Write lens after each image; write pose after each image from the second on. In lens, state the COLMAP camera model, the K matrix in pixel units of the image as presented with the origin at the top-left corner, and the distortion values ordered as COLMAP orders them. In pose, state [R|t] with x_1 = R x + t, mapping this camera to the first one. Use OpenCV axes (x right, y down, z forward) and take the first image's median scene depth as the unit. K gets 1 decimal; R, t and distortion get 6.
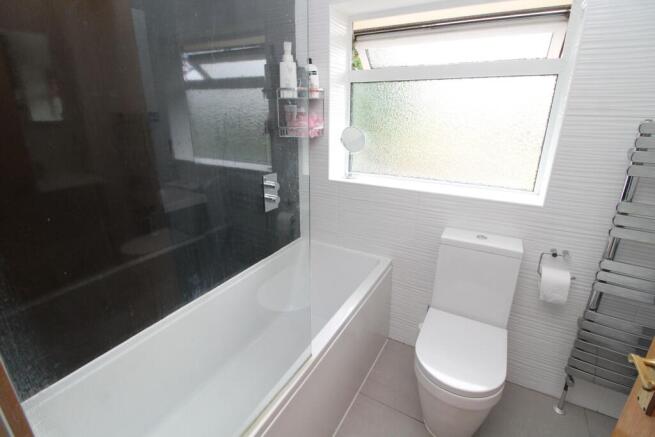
lens RADIAL K [[301.9, 0, 327.1], [0, 301.9, 217.0], [0, 0, 1]] dist [-0.014389, -0.003733]
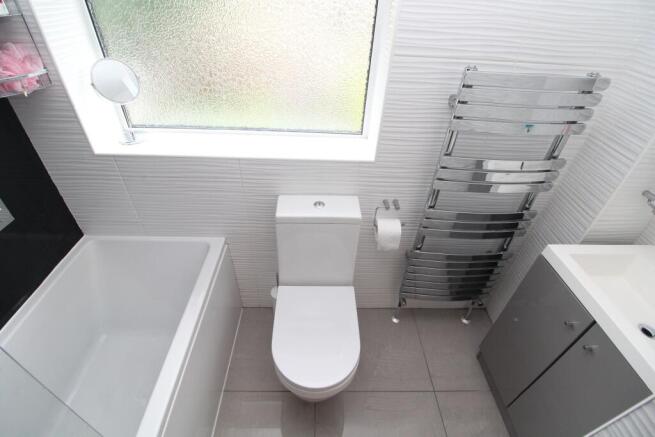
lens RADIAL K [[301.9, 0, 327.0], [0, 301.9, 219.3], [0, 0, 1]] dist [-0.014389, -0.003733]
pose [[0.857973, -0.283270, 0.428532, 0.146501], [0.120461, 0.921901, 0.368221, -0.216502], [-0.499370, -0.264303, 0.825090, 0.255588]]
